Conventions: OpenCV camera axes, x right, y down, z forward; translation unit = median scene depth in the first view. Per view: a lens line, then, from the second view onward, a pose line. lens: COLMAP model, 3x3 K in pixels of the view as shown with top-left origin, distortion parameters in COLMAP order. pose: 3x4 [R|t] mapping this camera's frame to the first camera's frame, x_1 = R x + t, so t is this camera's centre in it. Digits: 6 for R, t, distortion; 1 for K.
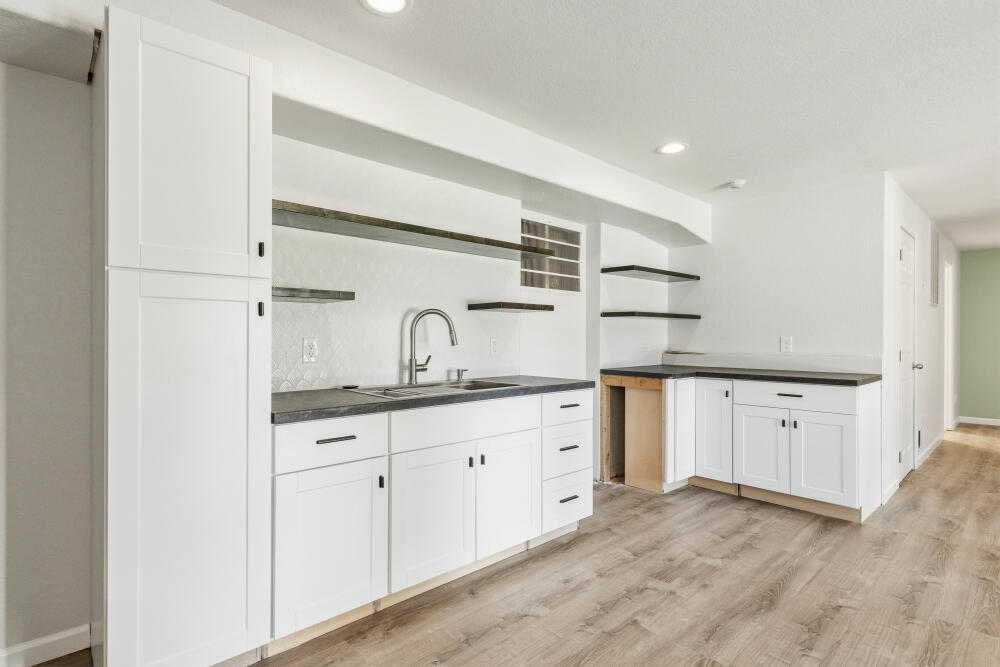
lens RADIAL K [[510.0, 0, 494.2], [0, 510.0, 335.8], [0, 0, 1]] dist [0.003805, 0.000223]
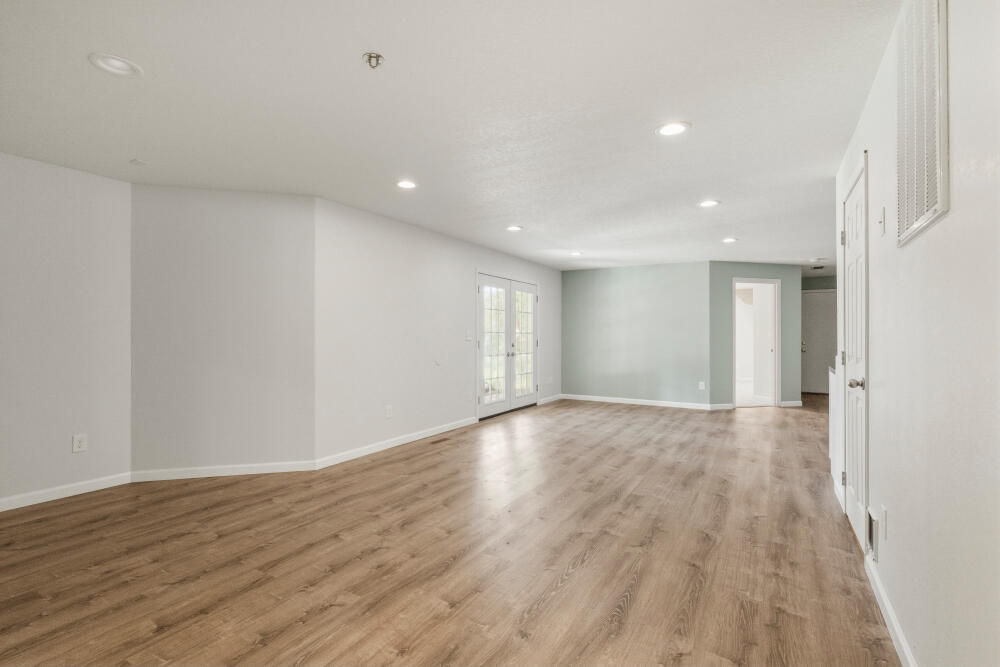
lens RADIAL K [[434.7, 0, 509.7], [0, 434.7, 334.4], [0, 0, 1]] dist [-0.002129, 0.000697]
pose [[-0.962959, -0.006415, -0.269573, 1.871936], [-0.005525, 0.999976, -0.004059, 0.010163], [0.269593, -0.002419, -0.962971, 1.898172]]
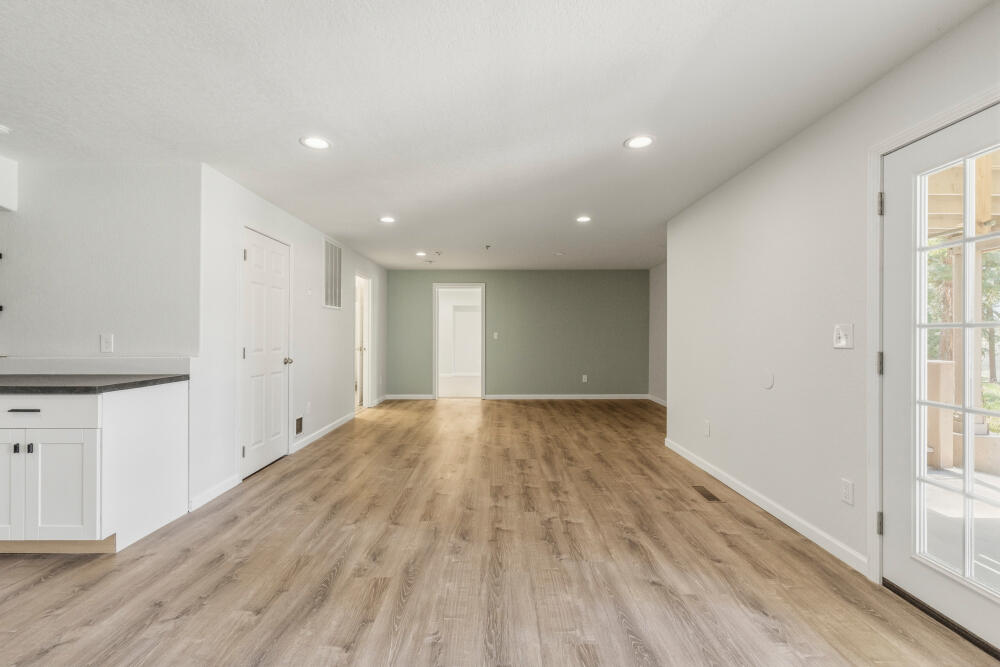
lens RADIAL K [[434.7, 0, 507.4], [0, 434.7, 332.3], [0, 0, 1]] dist [-0.002129, 0.000697]
pose [[0.678545, 0.000656, 0.734559, 0.638457], [0.002281, 0.999993, -0.003000, 0.002653], [-0.734555, 0.003711, 0.678539, 0.027897]]
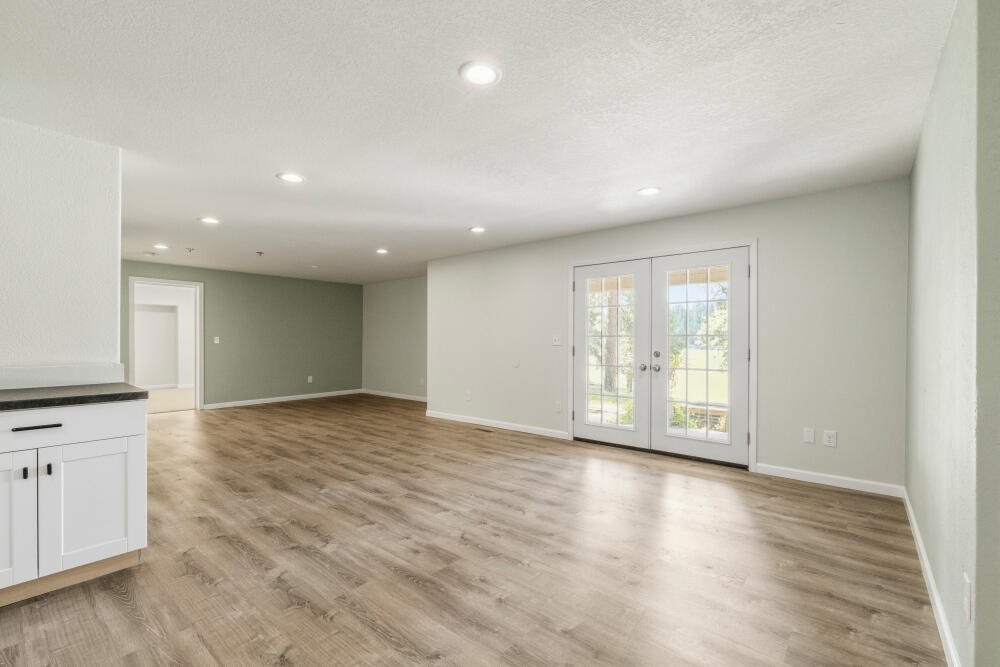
lens RADIAL K [[434.7, 0, 509.9], [0, 434.7, 336.9], [0, 0, 1]] dist [-0.002129, 0.000697]
pose [[-0.137732, 0.002182, 0.990467, -0.063294], [-0.000015, 0.999998, -0.002205, 0.001028], [-0.990470, -0.000318, -0.137731, 0.511969]]
